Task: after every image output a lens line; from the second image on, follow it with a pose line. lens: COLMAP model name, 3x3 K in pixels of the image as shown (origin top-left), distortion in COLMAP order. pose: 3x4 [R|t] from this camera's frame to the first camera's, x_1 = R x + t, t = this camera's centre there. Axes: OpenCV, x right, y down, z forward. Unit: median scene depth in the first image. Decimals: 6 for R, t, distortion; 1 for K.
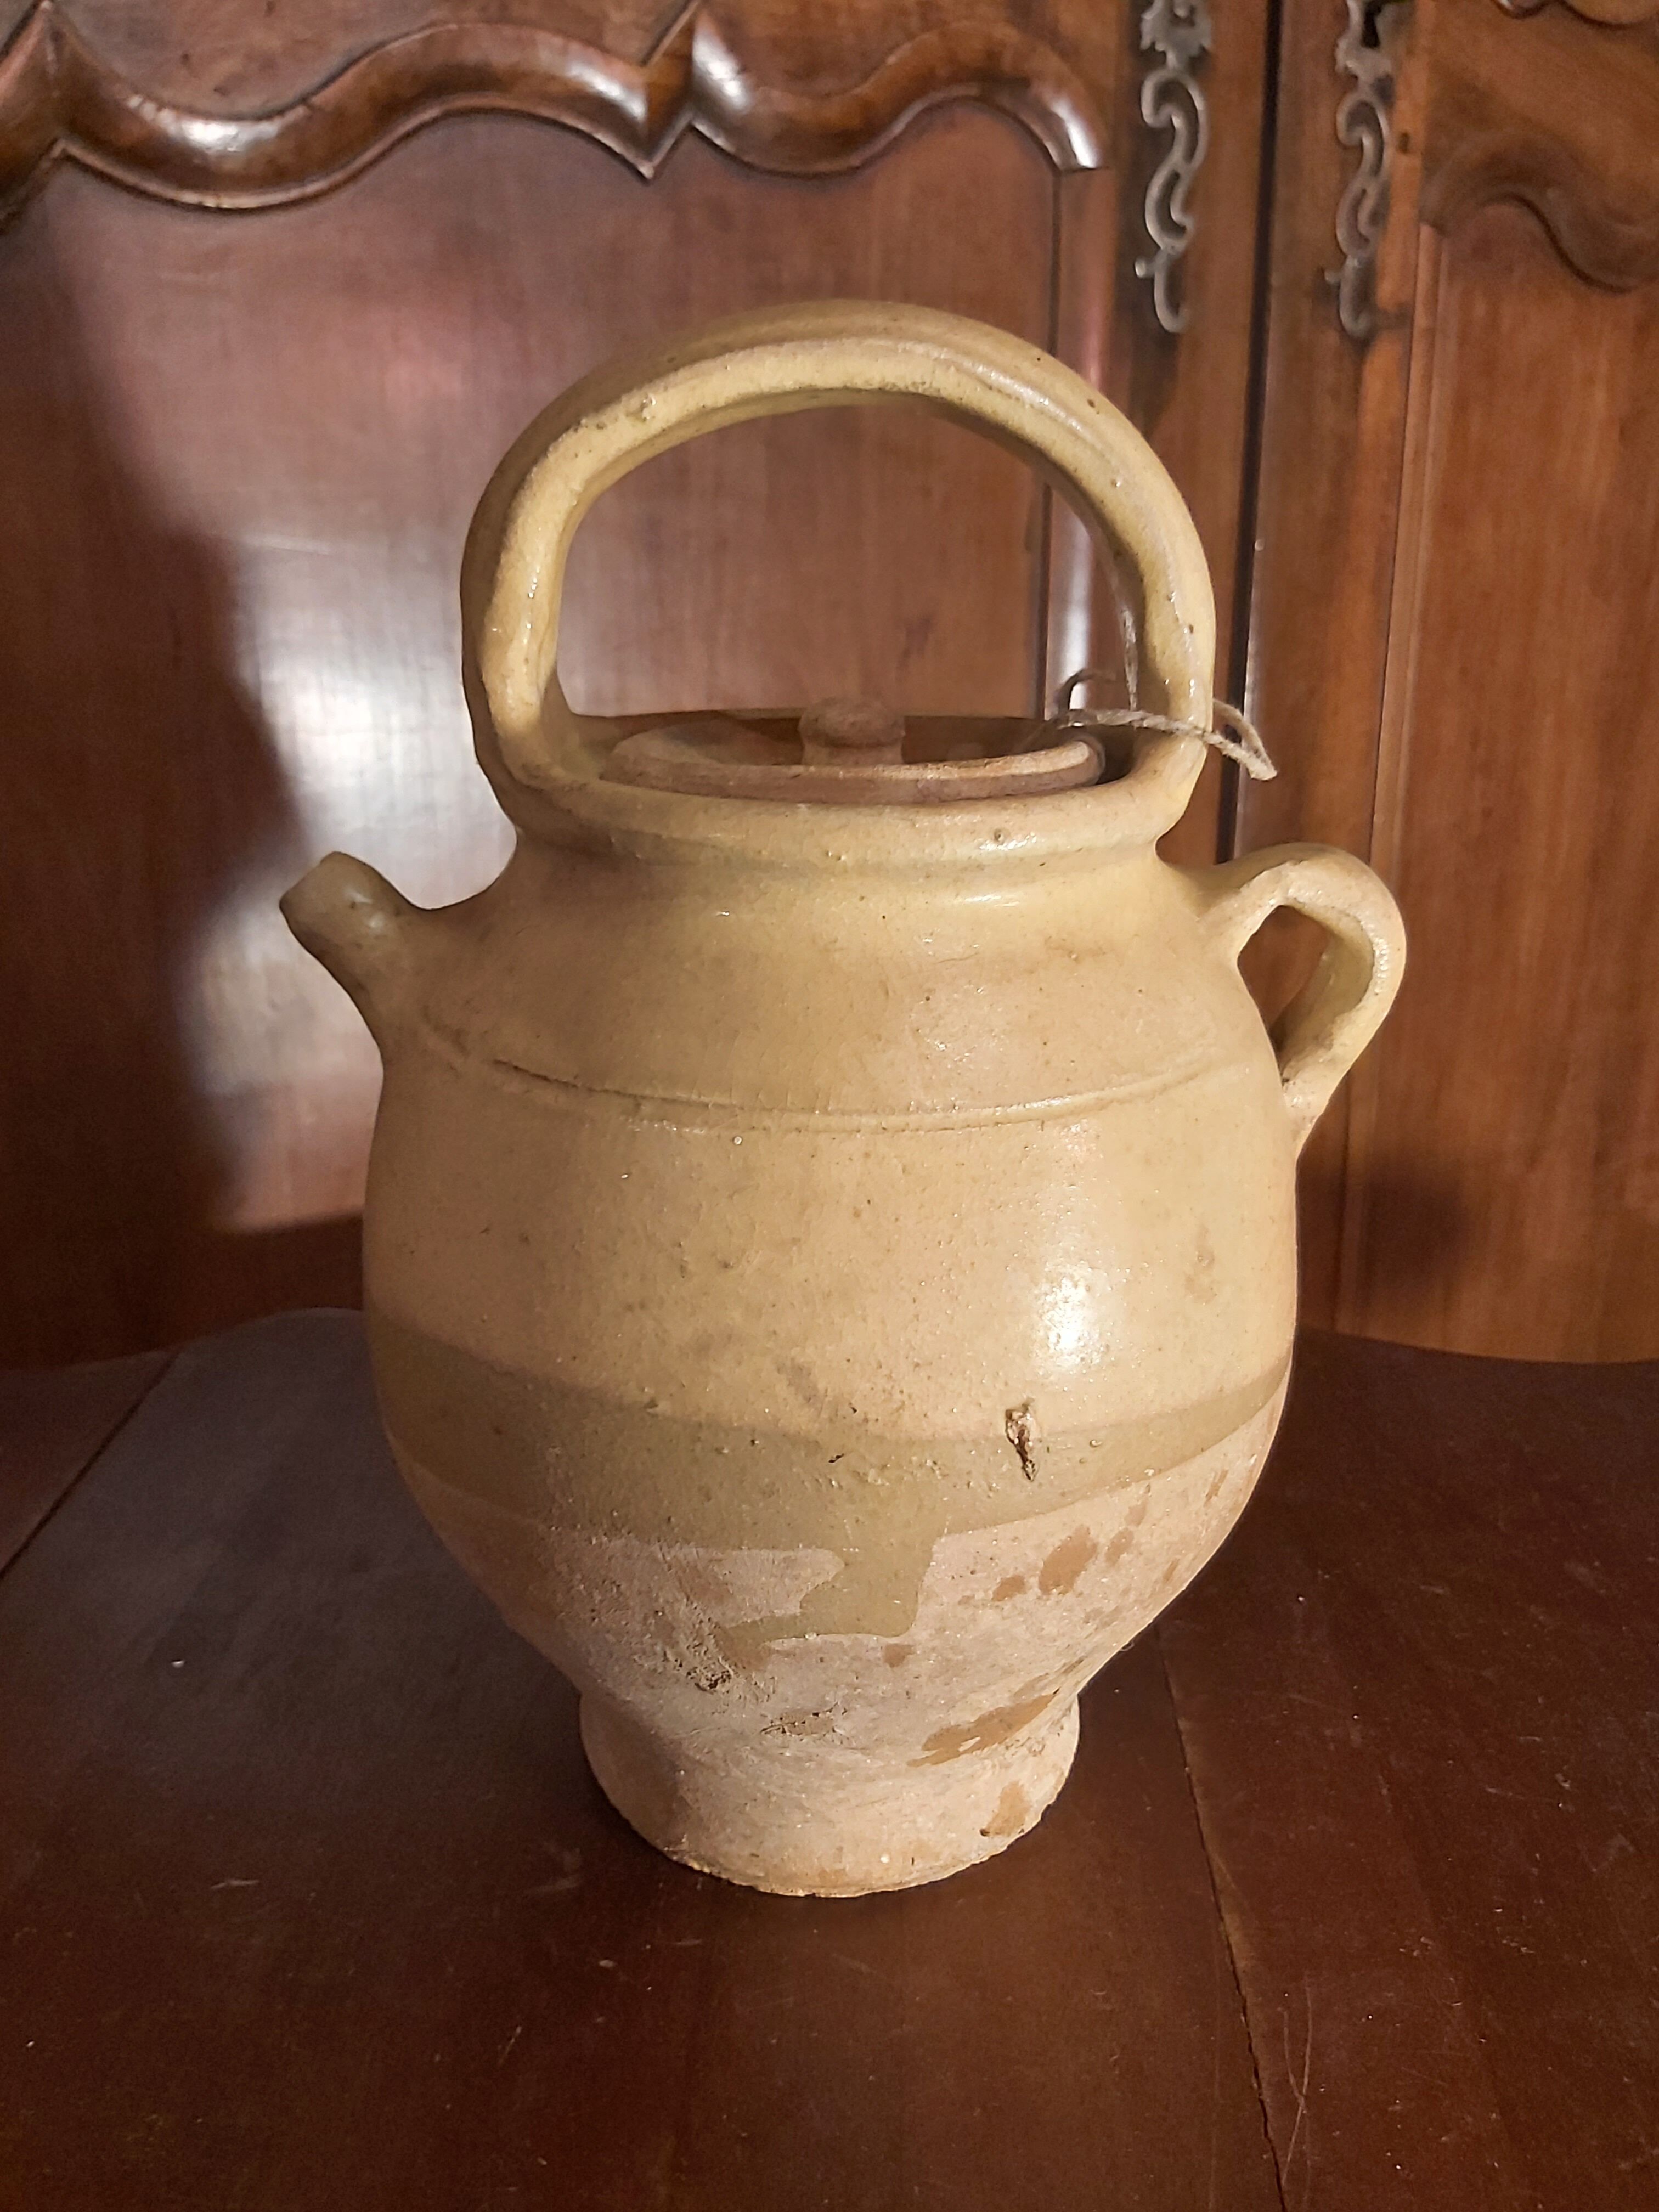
lens RADIAL K [[1677.4, 0, 829.5], [0, 1677.4, 1106.0], [0, 0, 1]] dist [0.053936, -0.101725]
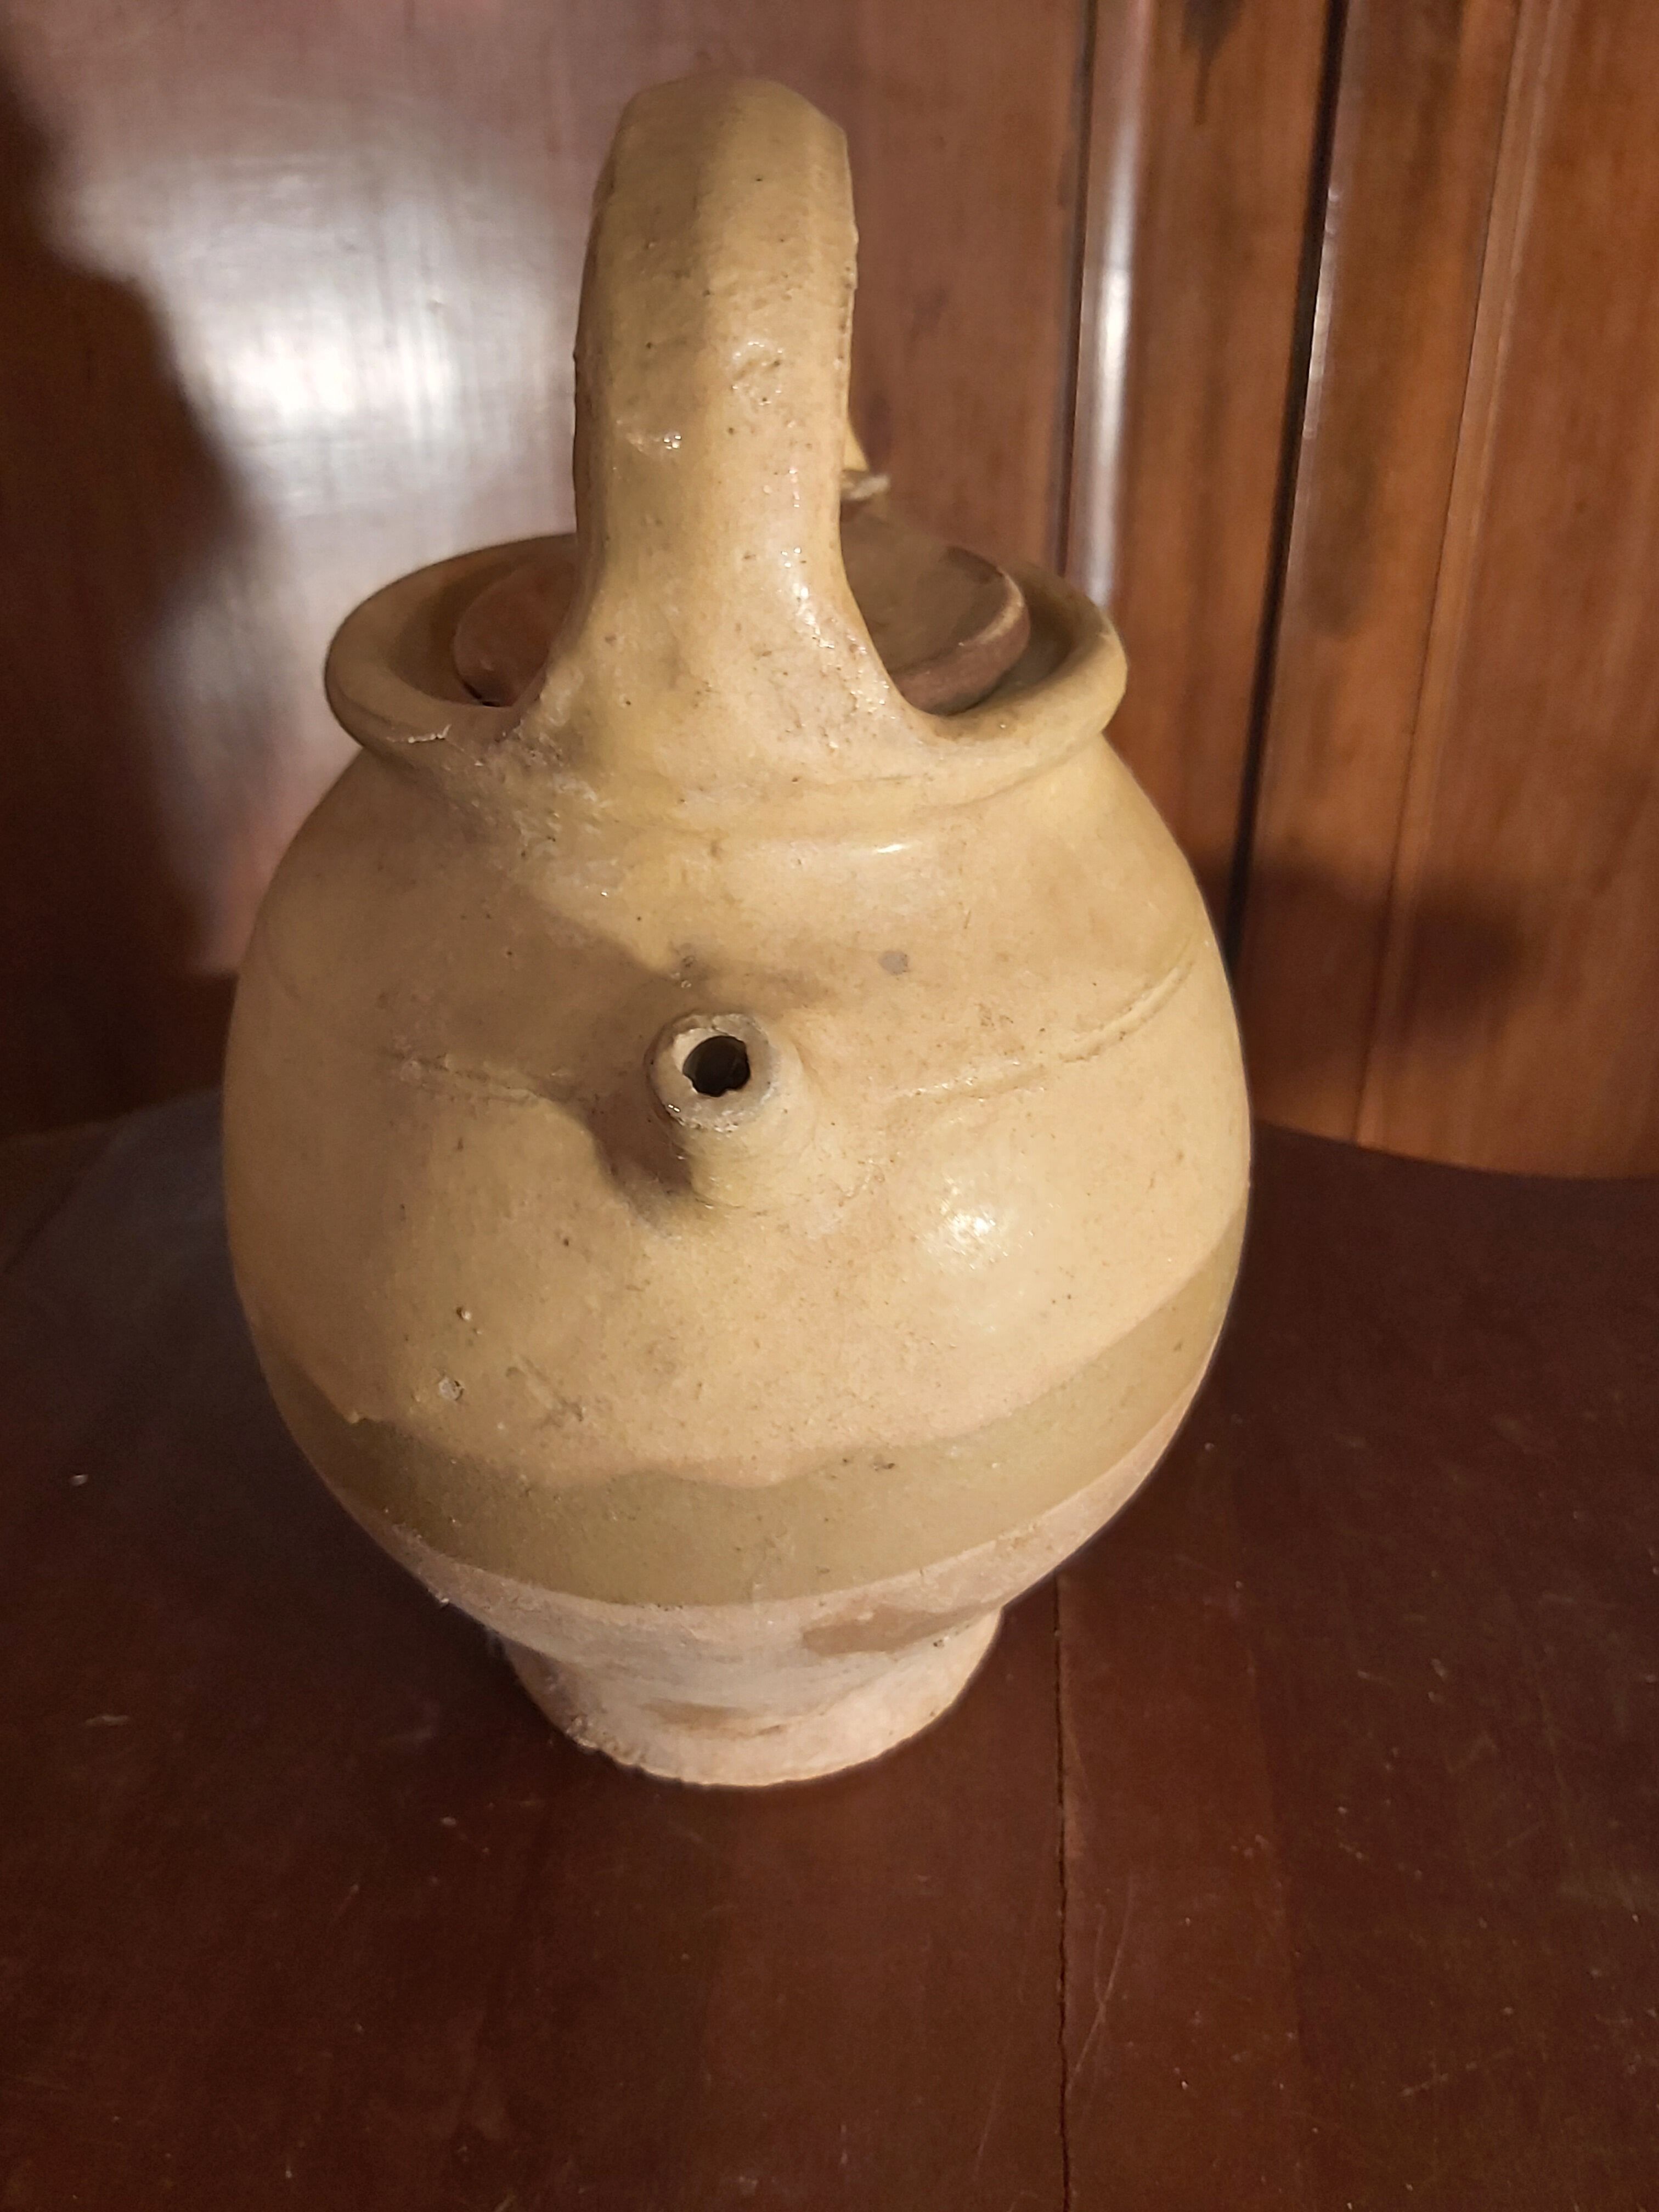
lens RADIAL K [[1692.3, 0, 818.2], [0, 1692.3, 1102.1], [0, 0, 1]] dist [0.051040, -0.125334]
pose [[0.998192, 0.026828, -0.053792, 0.141248], [-0.015249, 0.978620, 0.205113, -0.141924], [0.058144, -0.203922, 0.977259, 0.095342]]
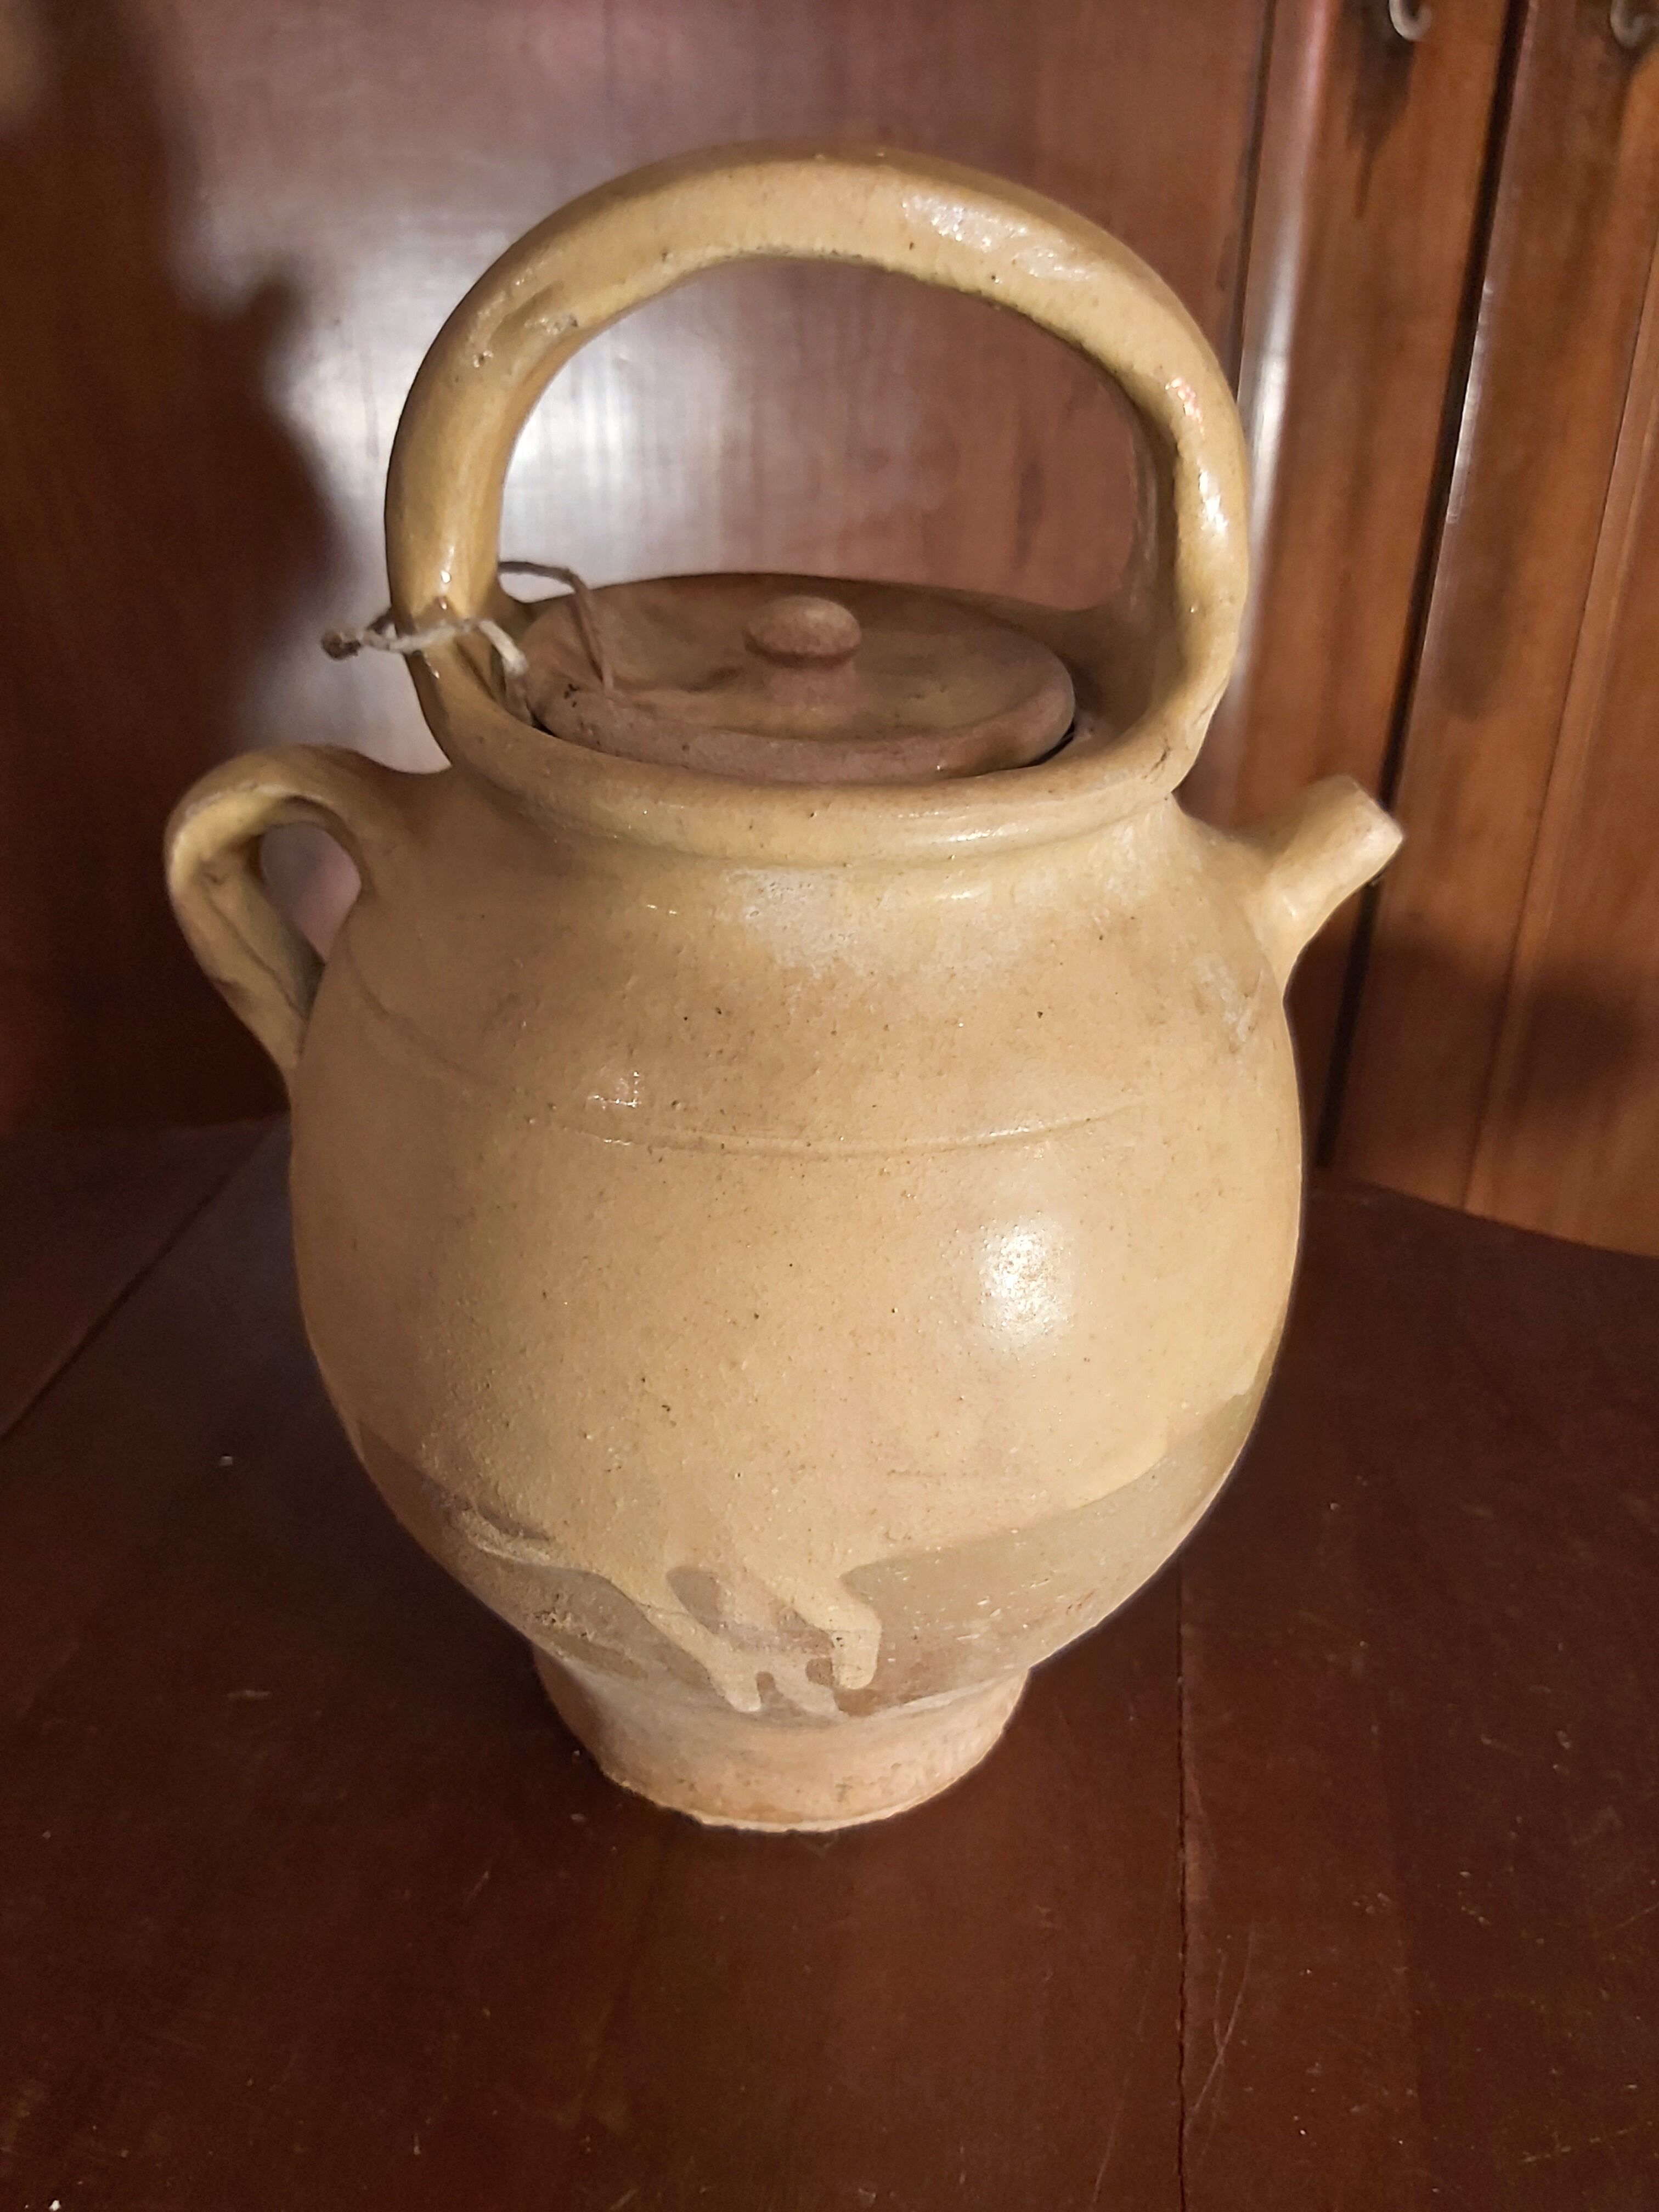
lens RADIAL K [[1679.3, 0, 821.8], [0, 1679.3, 1084.4], [0, 0, 1]] dist [0.053925, -0.123127]
pose [[0.991389, 0.081089, -0.102827, 0.092420], [-0.063245, 0.984053, 0.166251, -0.129424], [0.114668, -0.158316, 0.980708, 0.063788]]
